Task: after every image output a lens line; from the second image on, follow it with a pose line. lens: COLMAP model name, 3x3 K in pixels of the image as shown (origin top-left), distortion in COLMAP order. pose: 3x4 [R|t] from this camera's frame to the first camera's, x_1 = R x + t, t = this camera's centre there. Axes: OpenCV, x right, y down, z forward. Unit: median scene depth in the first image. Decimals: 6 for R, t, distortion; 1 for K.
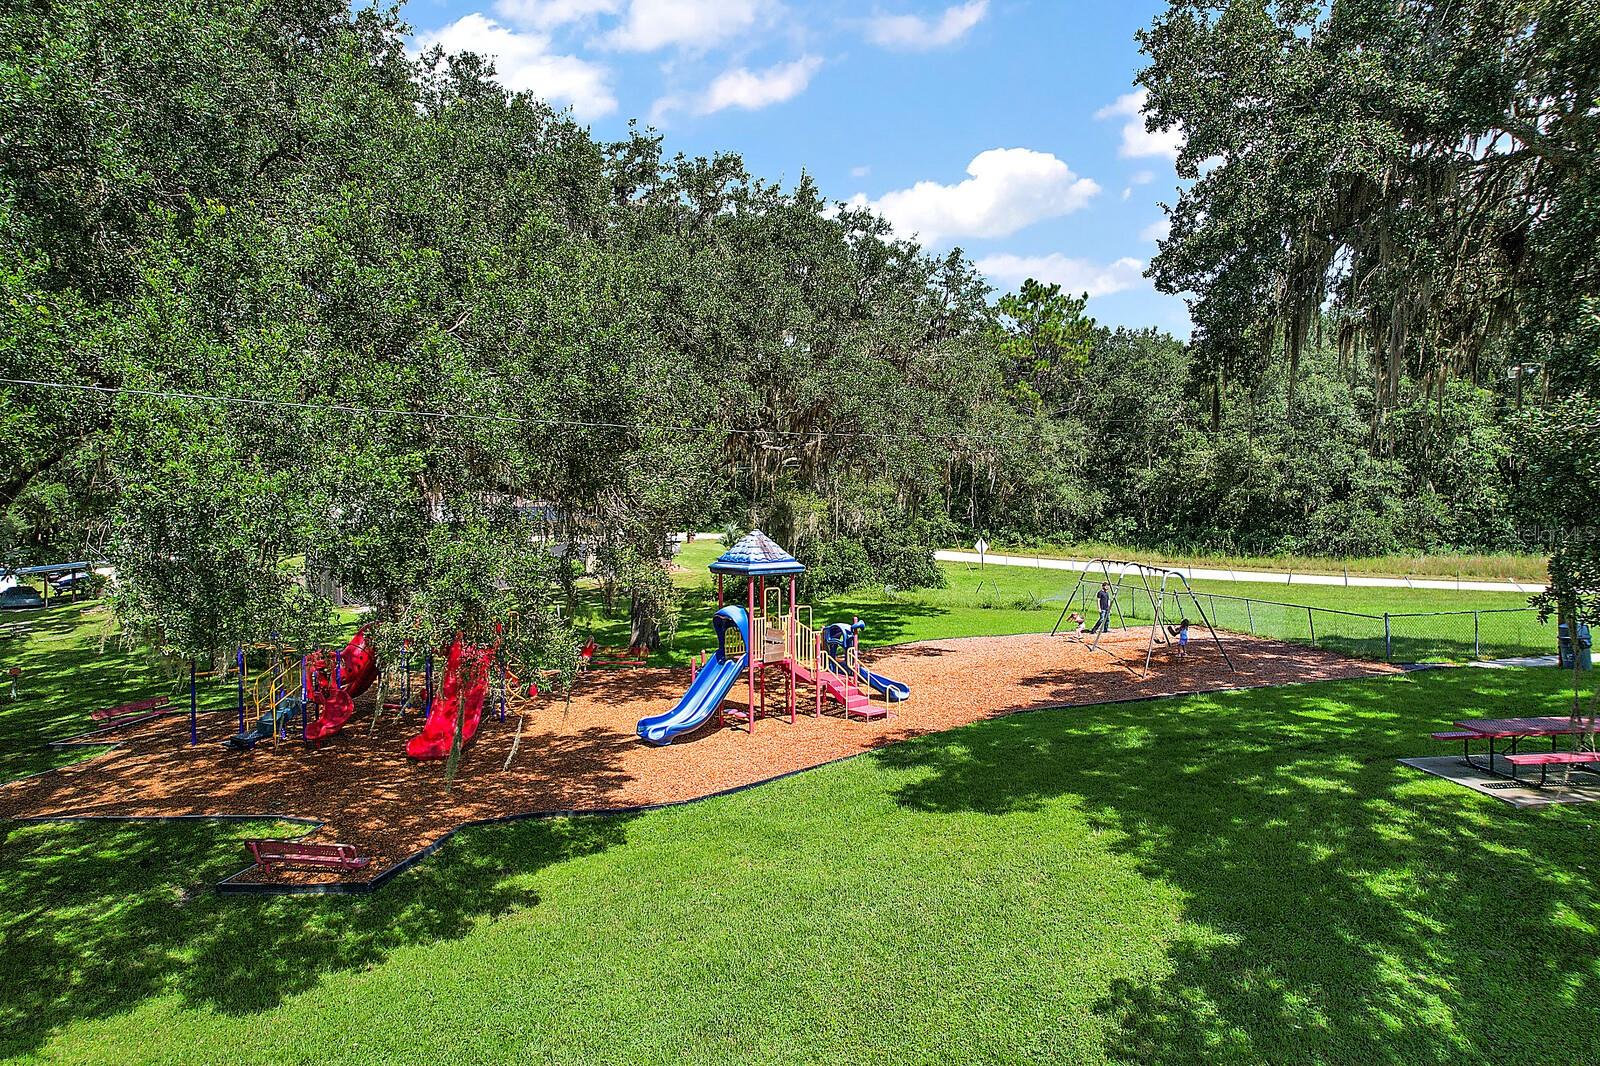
lens RADIAL K [[998.1, 0, 795.7], [0, 998.1, 606.9], [0, 0, 1]] dist [-0.149674, 0.169925]
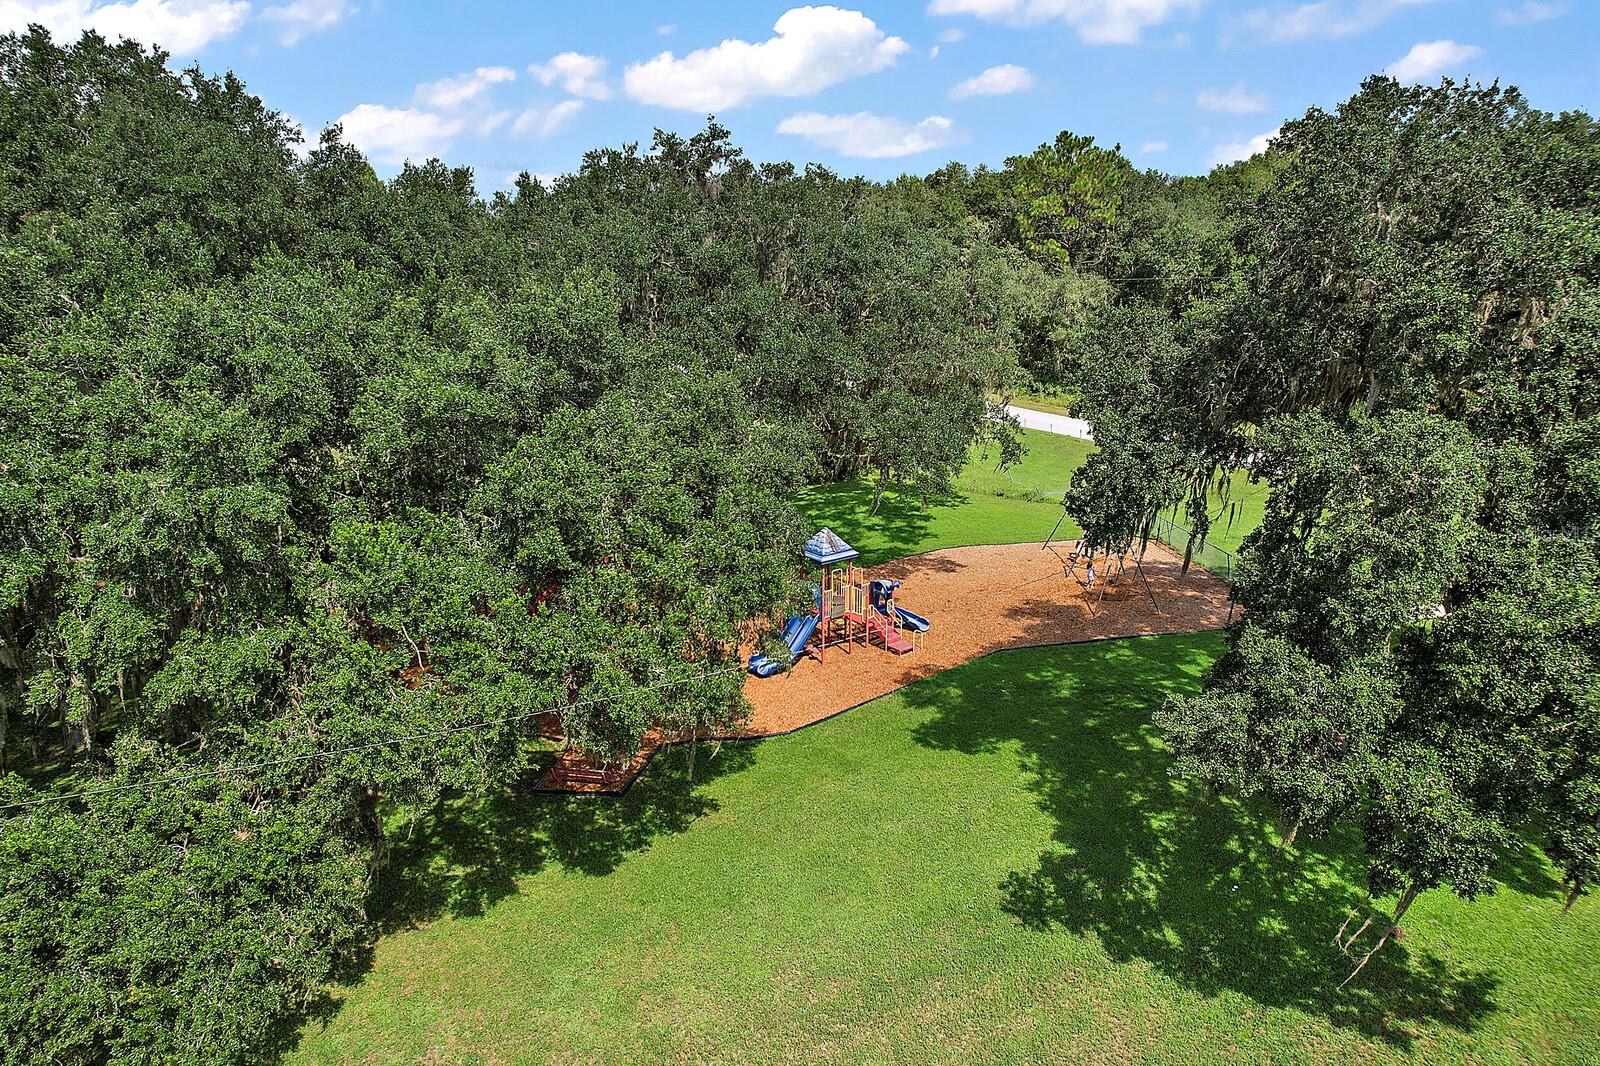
lens RADIAL K [[1042.0, 0, 800.0], [0, 1042.0, 533.0], [0, 0, 1]] dist [0.000017, -0.000060]
pose [[0.999572, -0.000633, -0.029259, -0.036346], [0.006290, 0.981045, 0.193679, -0.413397], [0.028582, -0.193781, 0.980628, -0.582144]]
